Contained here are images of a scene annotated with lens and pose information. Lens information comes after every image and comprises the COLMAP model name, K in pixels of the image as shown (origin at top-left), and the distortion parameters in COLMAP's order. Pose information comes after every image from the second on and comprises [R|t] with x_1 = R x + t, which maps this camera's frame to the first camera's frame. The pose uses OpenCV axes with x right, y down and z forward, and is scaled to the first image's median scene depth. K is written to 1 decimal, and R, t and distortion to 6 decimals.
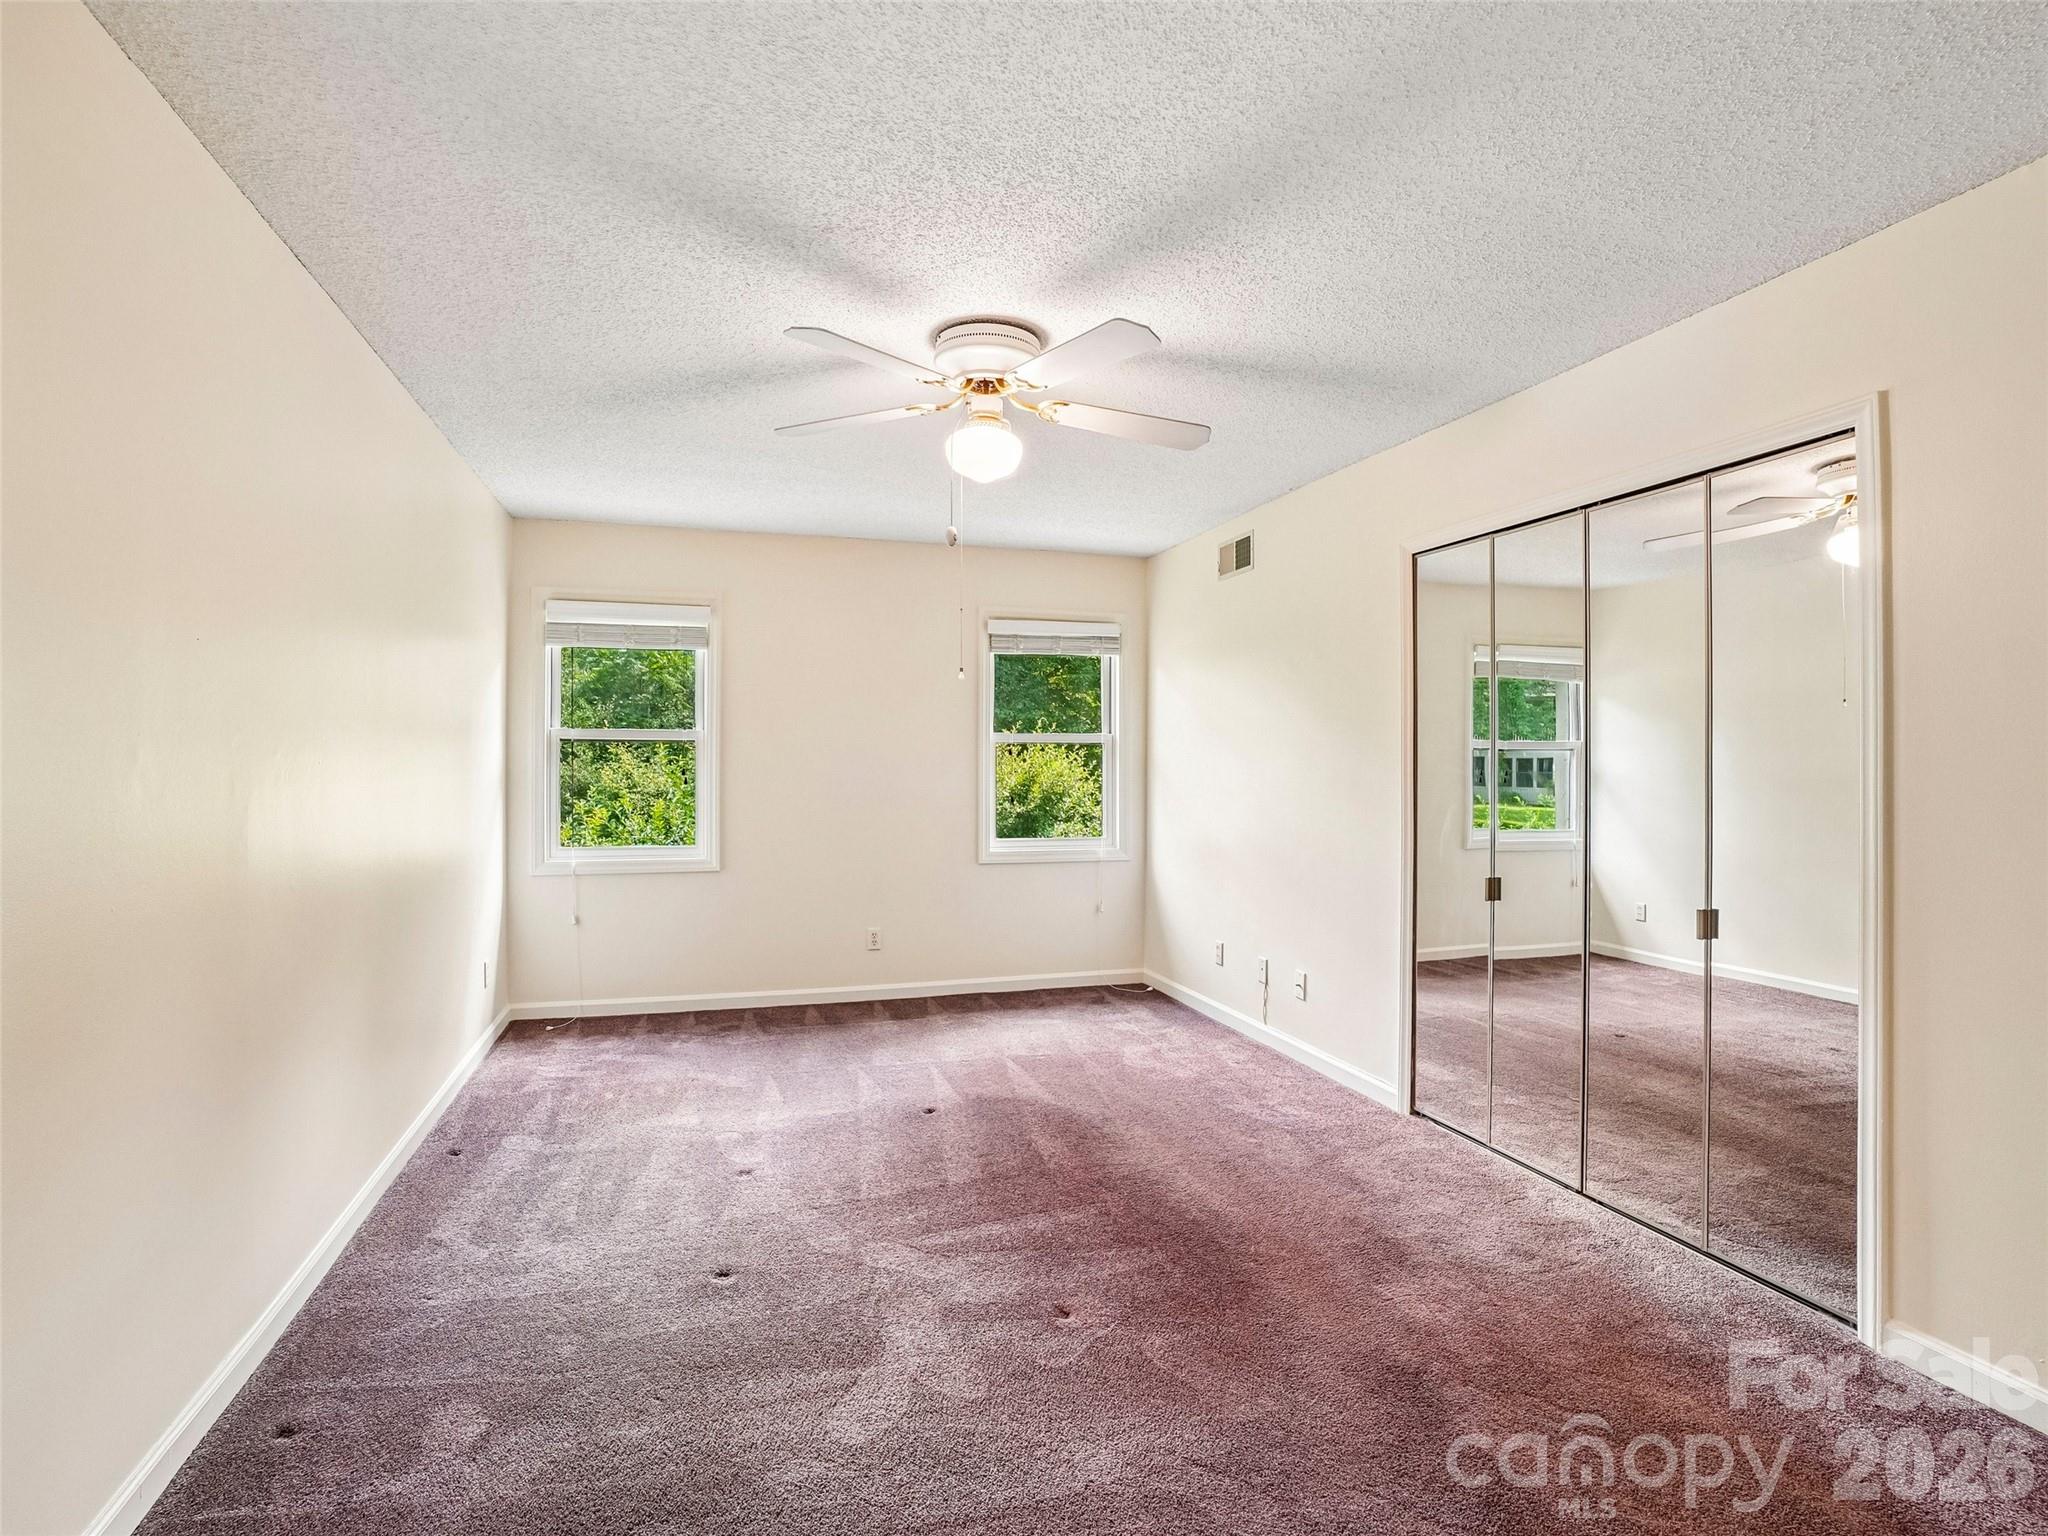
lens RADIAL K [[1020.2, 0, 975.4], [0, 1020.2, 767.6], [0, 0, 1]] dist [-0.054269, 0.018010]
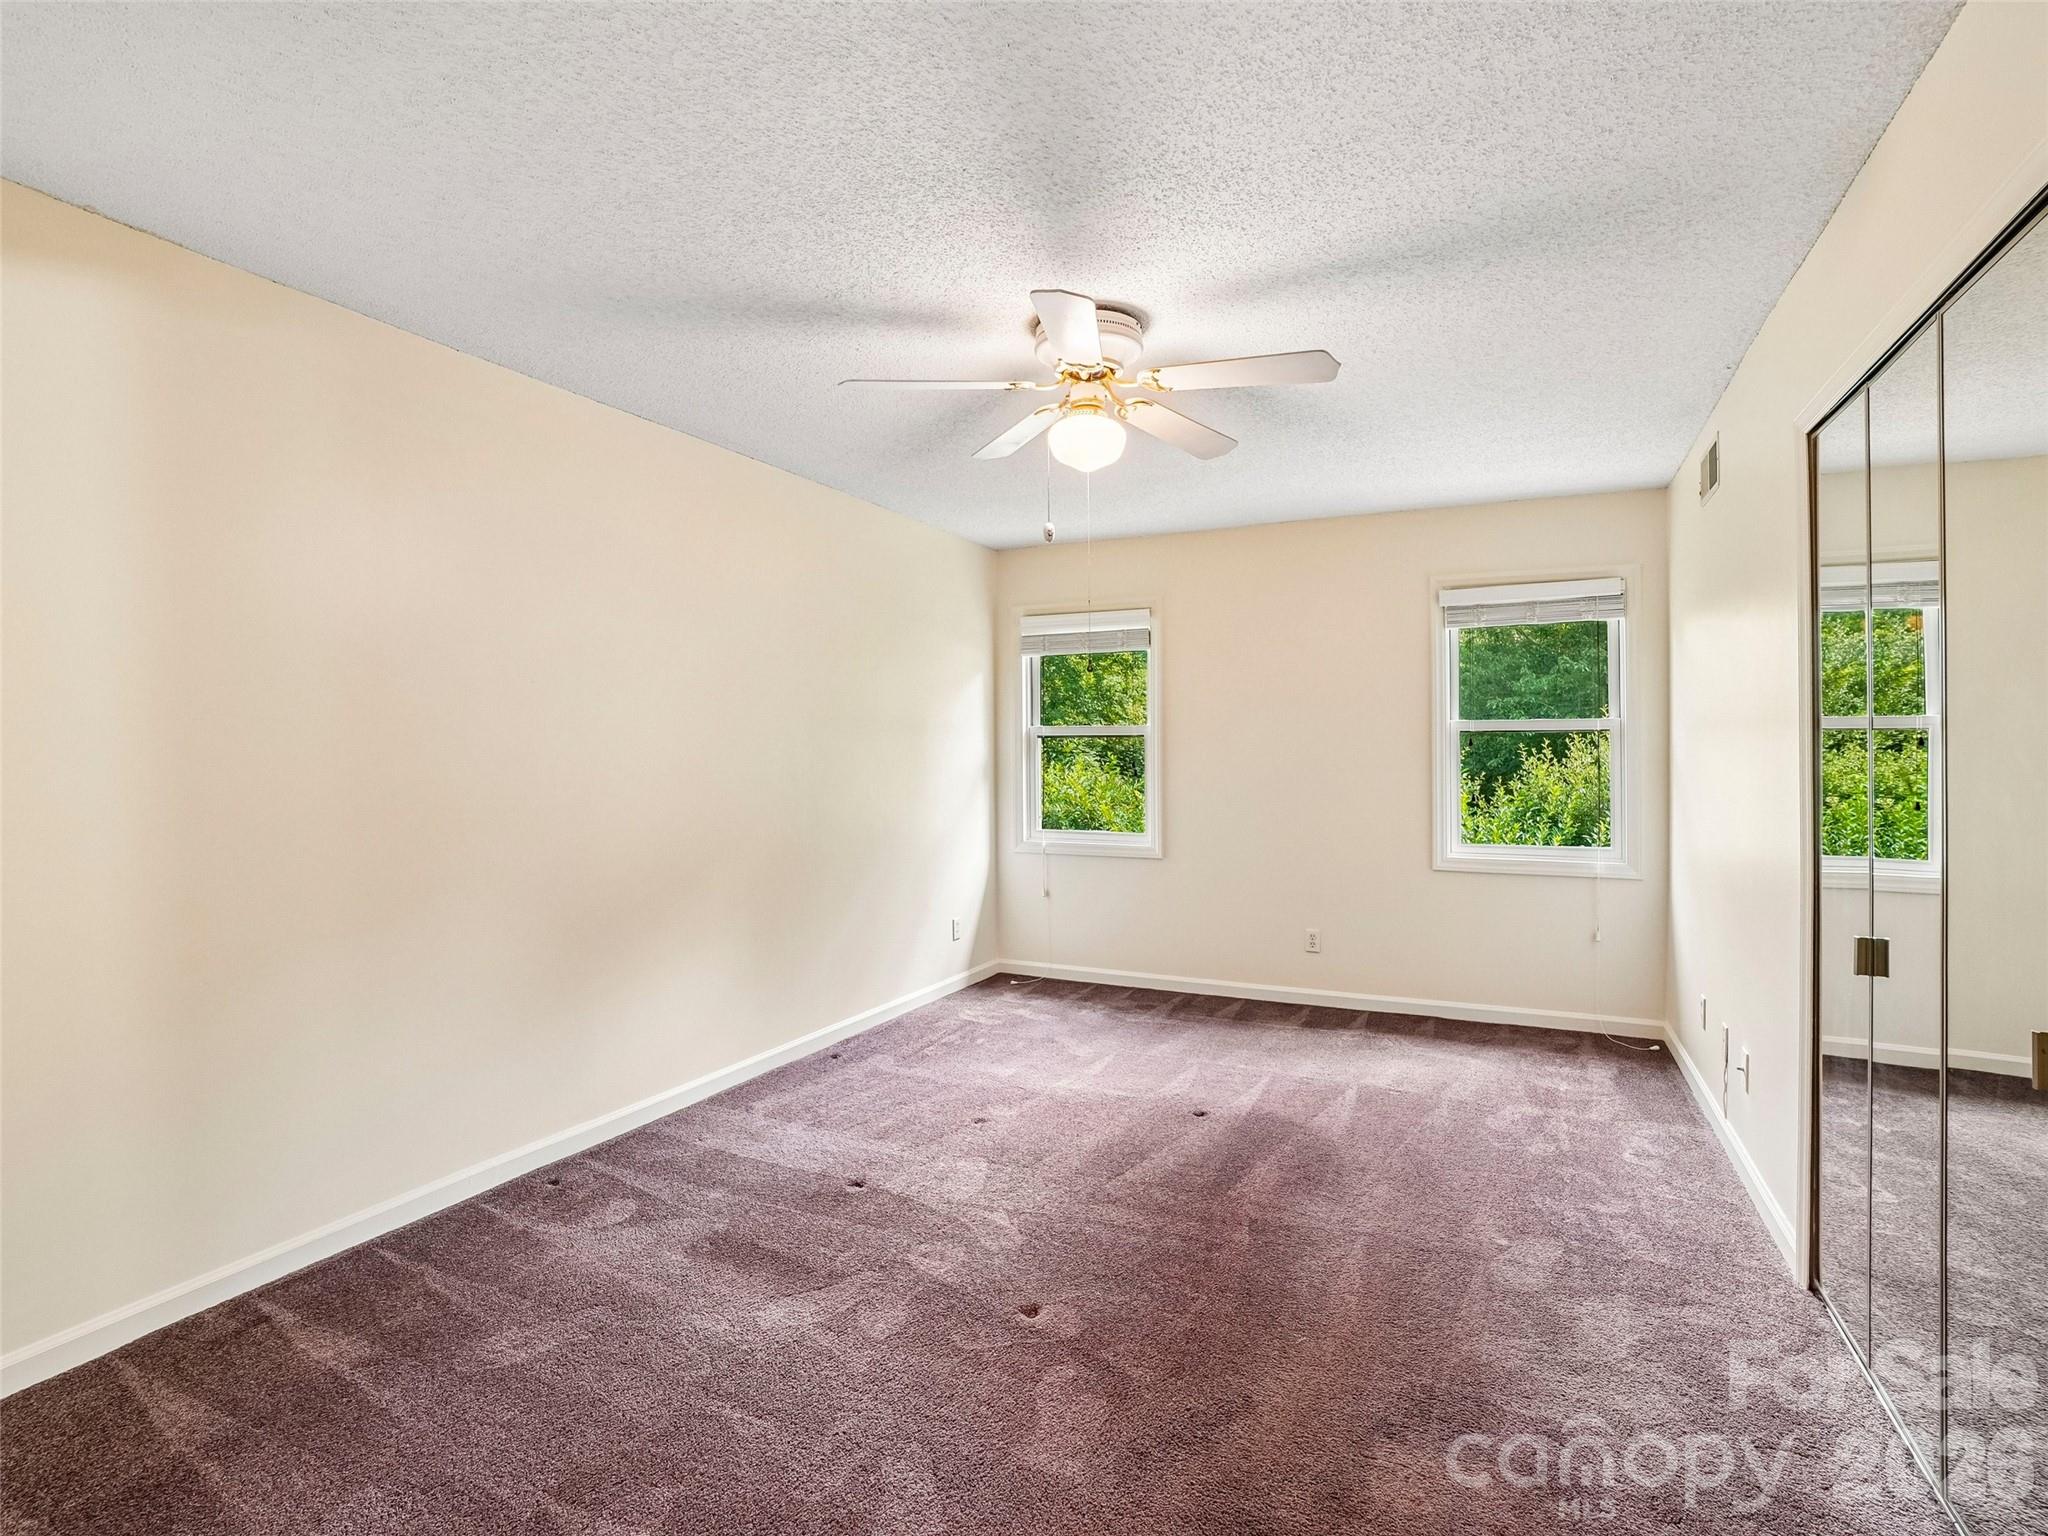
lens RADIAL K [[1020.2, 0, 1022.5], [0, 1020.2, 764.9], [0, 0, 1]] dist [-0.054269, 0.018010]
pose [[0.736173, 0.003309, -0.676785, 0.421194], [-0.000813, 0.999992, 0.004005, 0.000781], [0.676793, -0.002398, 0.736169, 0.150708]]
